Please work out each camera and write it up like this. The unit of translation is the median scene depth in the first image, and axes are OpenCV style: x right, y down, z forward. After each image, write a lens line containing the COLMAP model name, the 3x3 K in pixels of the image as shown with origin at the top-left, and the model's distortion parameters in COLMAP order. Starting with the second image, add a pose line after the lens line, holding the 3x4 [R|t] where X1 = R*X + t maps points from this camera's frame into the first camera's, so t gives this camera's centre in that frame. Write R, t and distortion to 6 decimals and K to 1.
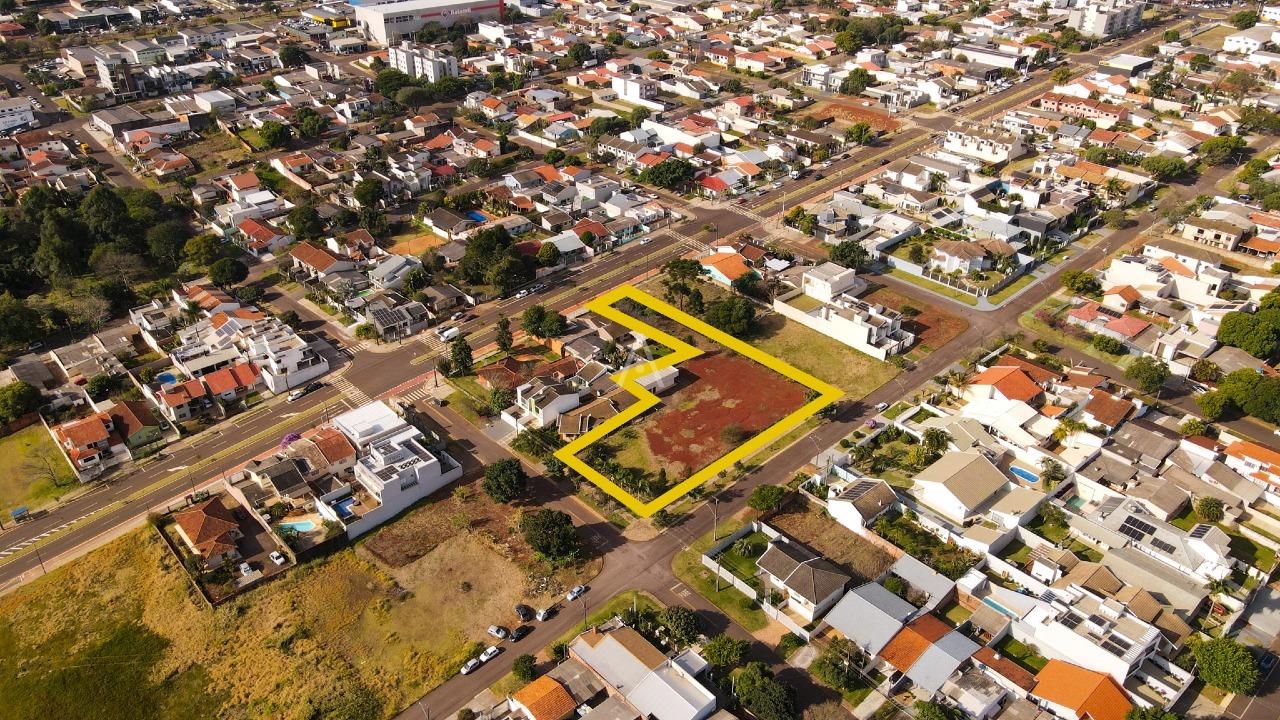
lens RADIAL K [[943.8, 0, 640.0], [0, 943.8, 360.0], [0, 0, 1]] dist [0.000702, 0.034592]
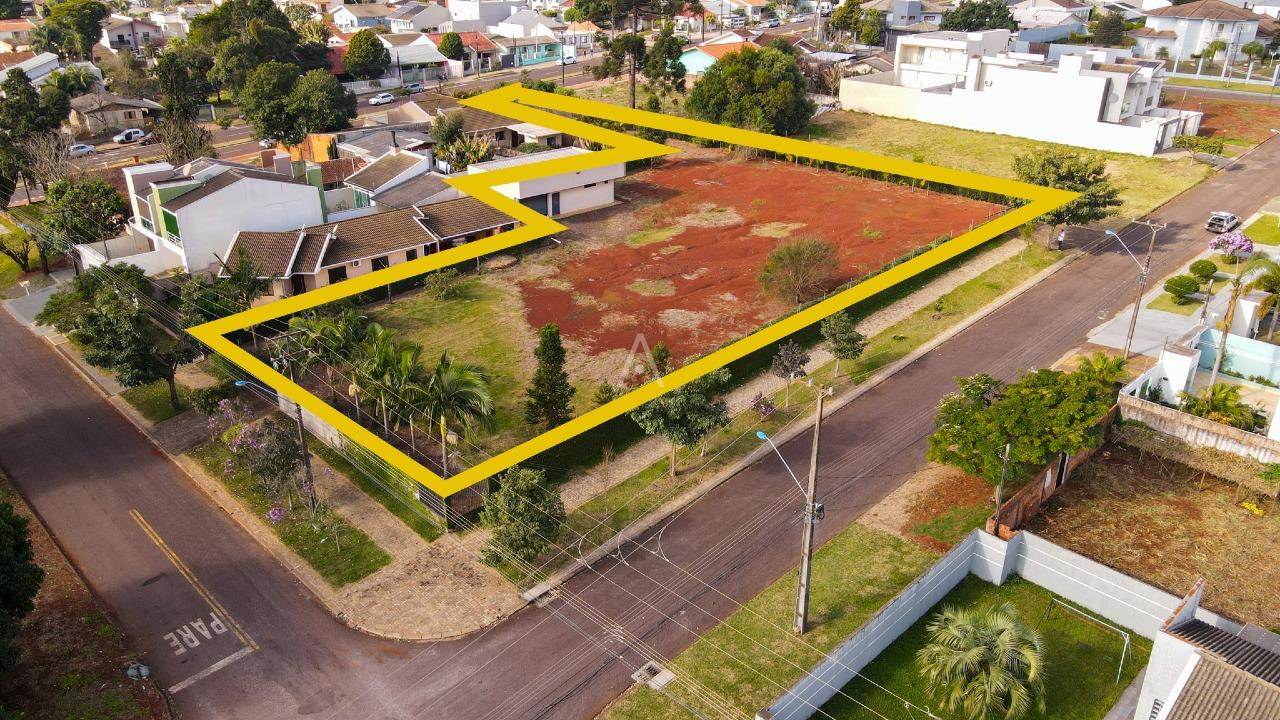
lens RADIAL K [[943.8, 0, 640.0], [0, 943.8, 360.0], [0, 0, 1]] dist [0.000702, 0.034592]
pose [[0.999107, -0.012835, 0.040254, 0.027661], [0.016898, 0.994614, -0.102262, 0.110778], [-0.038725, 0.102851, 0.993943, 0.572659]]
